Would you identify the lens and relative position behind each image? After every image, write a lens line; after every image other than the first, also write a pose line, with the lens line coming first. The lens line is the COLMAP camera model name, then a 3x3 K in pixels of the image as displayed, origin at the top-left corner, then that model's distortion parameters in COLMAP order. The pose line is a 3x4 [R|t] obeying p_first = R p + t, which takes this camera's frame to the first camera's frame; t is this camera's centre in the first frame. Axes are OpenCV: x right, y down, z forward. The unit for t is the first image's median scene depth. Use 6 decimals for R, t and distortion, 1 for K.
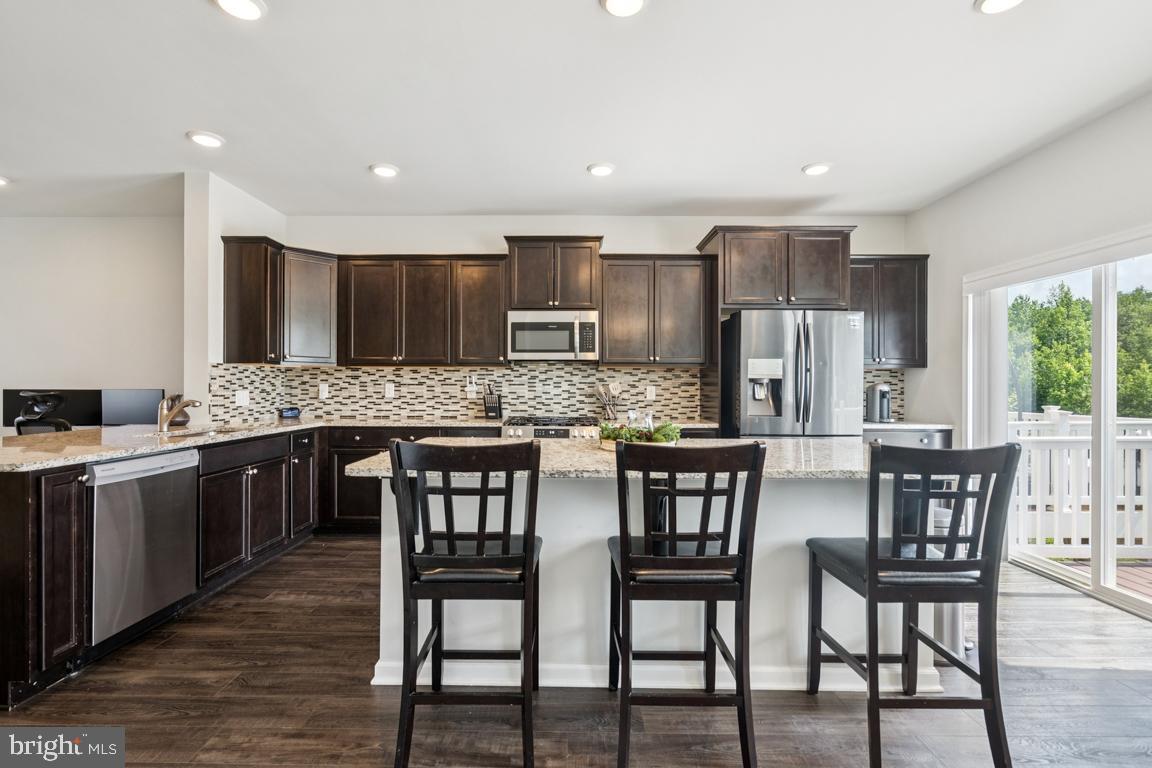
lens RADIAL K [[520.2, 0, 577.7], [0, 520.2, 385.0], [0, 0, 1]] dist [-0.002307, -0.000215]
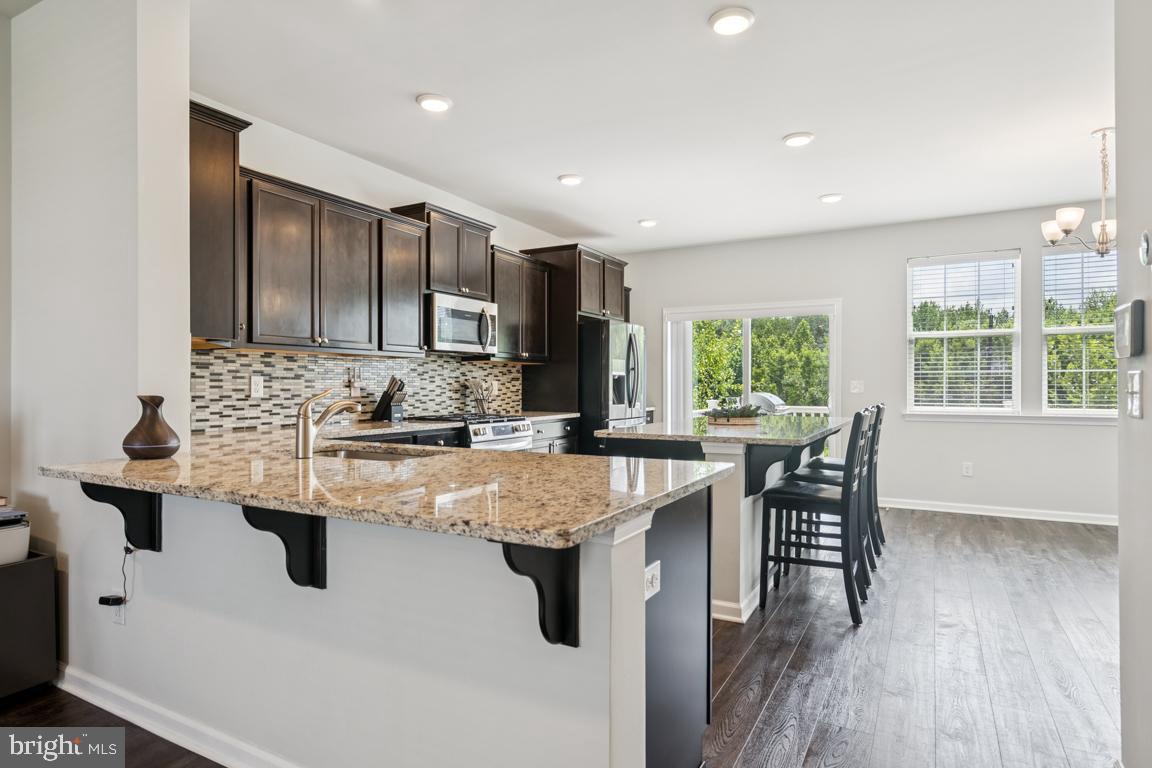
lens RADIAL K [[642.6, 0, 573.7], [0, 642.6, 385.7], [0, 0, 1]] dist [0.001045, -0.000005]
pose [[0.488283, -0.004508, 0.872674, -0.868144], [0.002321, 0.999990, 0.003868, 0.006801], [-0.872682, 0.000137, 0.488289, 0.262043]]
